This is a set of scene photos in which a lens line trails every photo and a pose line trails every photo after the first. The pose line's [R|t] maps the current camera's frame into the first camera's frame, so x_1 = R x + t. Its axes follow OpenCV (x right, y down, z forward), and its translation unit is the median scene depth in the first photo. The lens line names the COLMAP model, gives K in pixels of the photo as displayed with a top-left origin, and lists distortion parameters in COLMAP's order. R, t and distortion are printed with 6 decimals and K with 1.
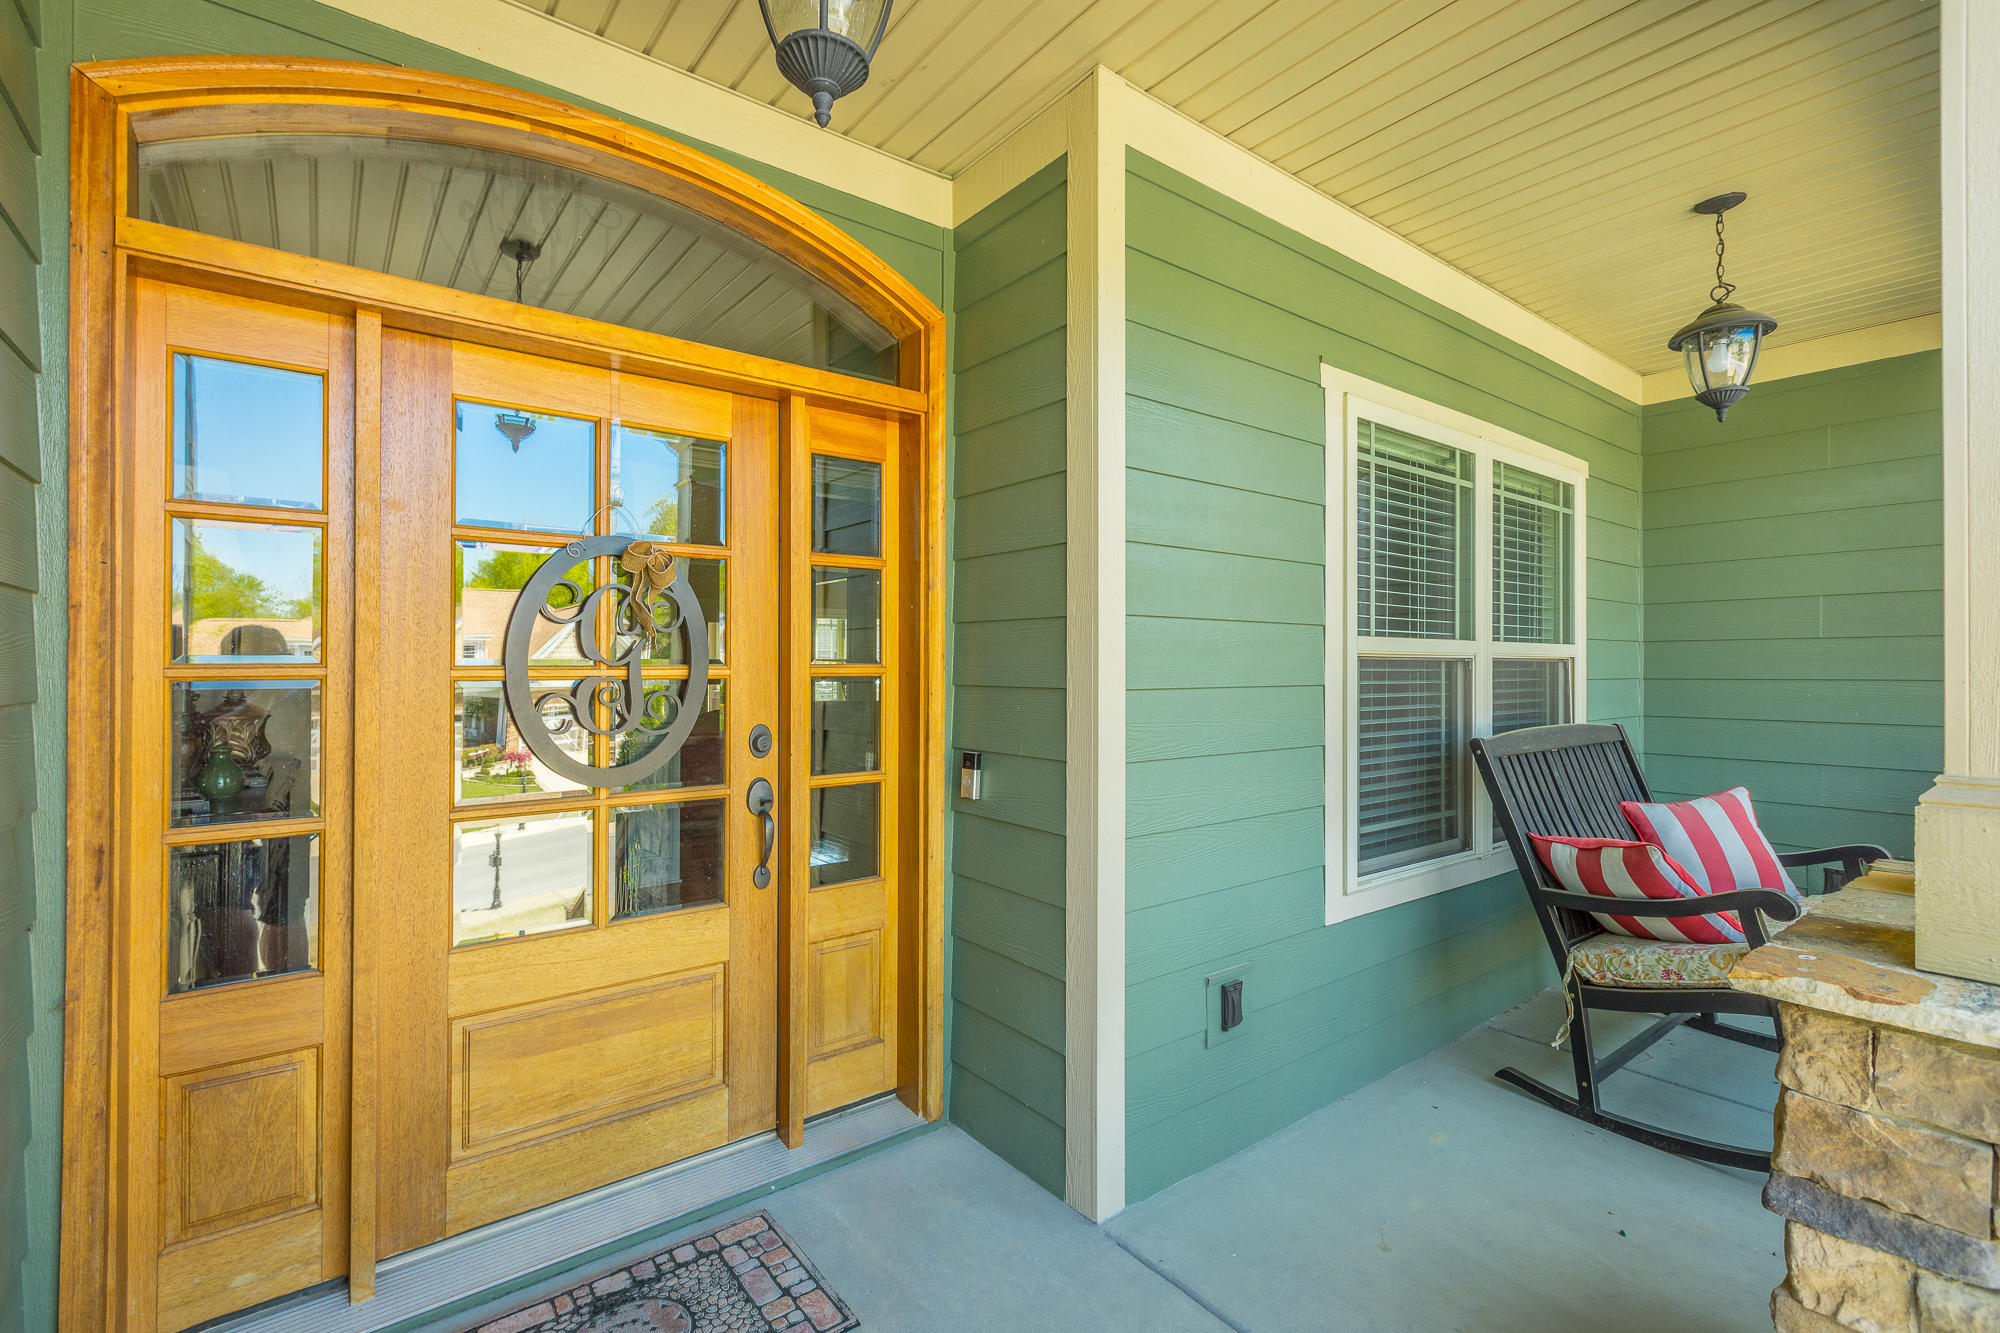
lens RADIAL K [[892.9, 0, 982.2], [0, 892.9, 656.9], [0, 0, 1]] dist [0.004307, -0.000438]
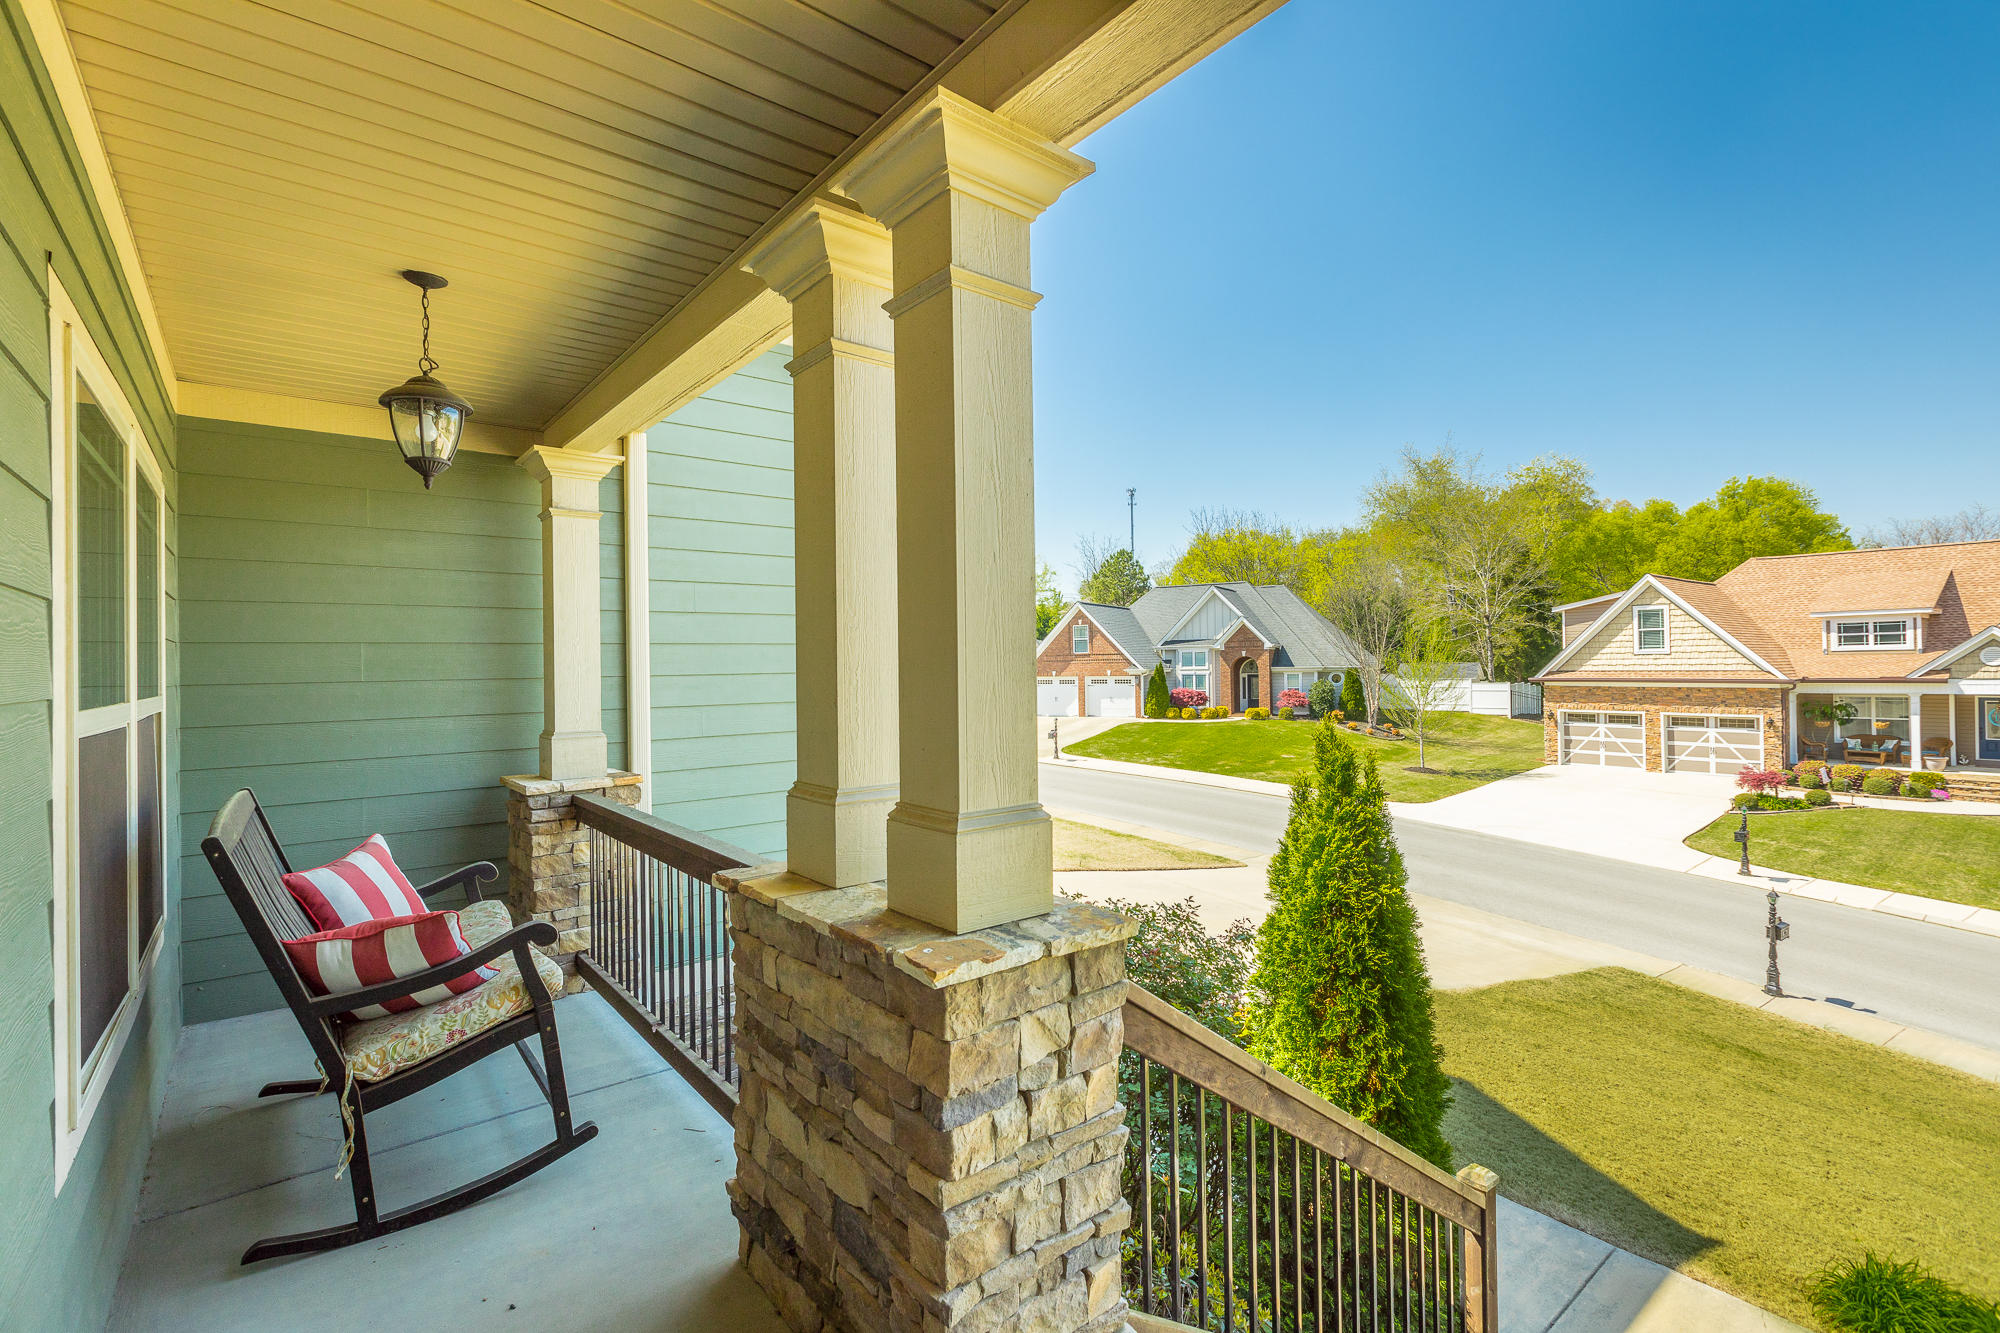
lens RADIAL K [[889.2, 0, 977.4], [0, 889.2, 664.4], [0, 0, 1]] dist [0.000086, -0.001154]
pose [[-0.019568, 0.001164, 0.999808, -0.226530], [0.004480, 0.999989, -0.001077, -0.055778], [-0.999798, 0.004458, -0.019573, 0.388454]]
